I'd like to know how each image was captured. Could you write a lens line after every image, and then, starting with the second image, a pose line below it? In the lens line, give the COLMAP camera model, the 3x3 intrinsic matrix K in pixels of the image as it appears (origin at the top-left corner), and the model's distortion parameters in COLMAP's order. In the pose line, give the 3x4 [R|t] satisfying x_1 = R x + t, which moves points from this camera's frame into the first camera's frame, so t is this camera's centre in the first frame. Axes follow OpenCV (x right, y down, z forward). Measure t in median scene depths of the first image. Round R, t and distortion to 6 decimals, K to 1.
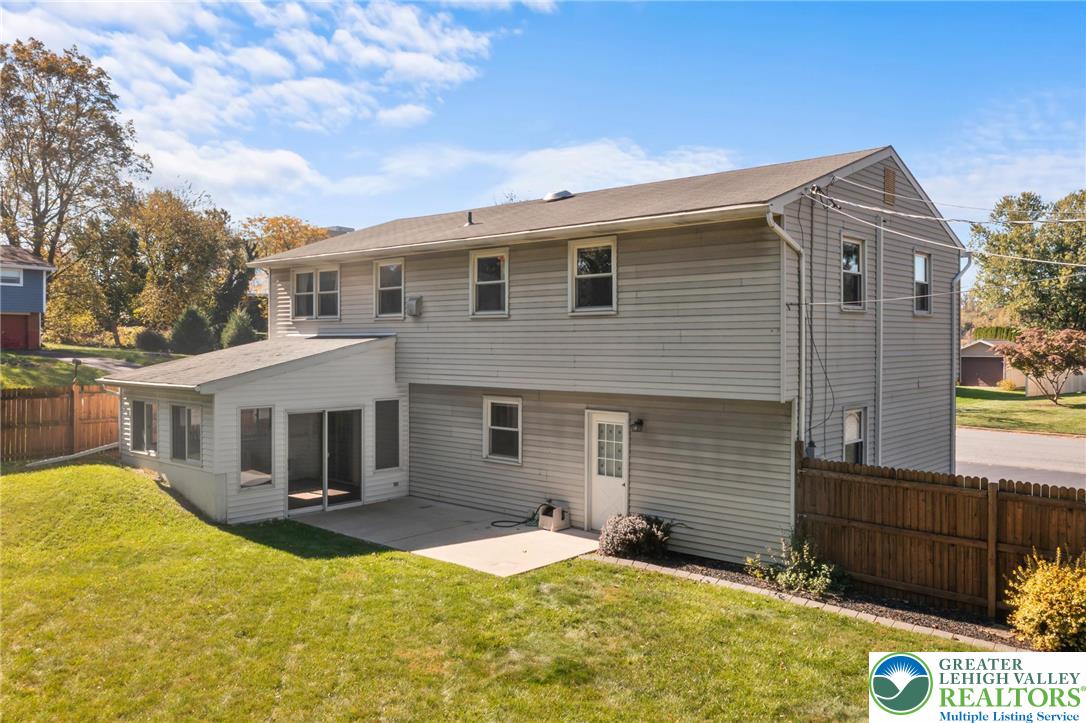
lens RADIAL K [[875.2, 0, 540.1], [0, 875.2, 337.1], [0, 0, 1]] dist [-0.002296, -0.004155]
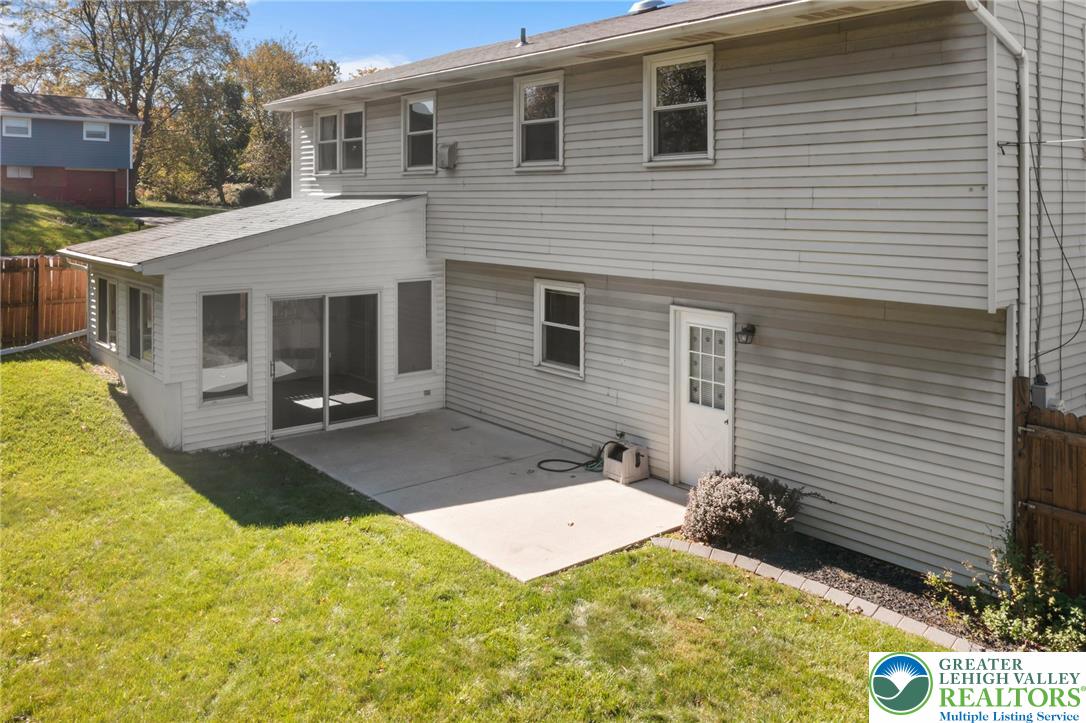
lens RADIAL K [[905.6, 0, 545.3], [0, 905.6, 189.2], [0, 0, 1]] dist [-0.001986, -0.004803]
pose [[0.989979, -0.000915, -0.141209, 0.055243], [0.000265, 0.999989, -0.004622, -0.003881], [0.141211, 0.004538, 0.989969, 0.294259]]
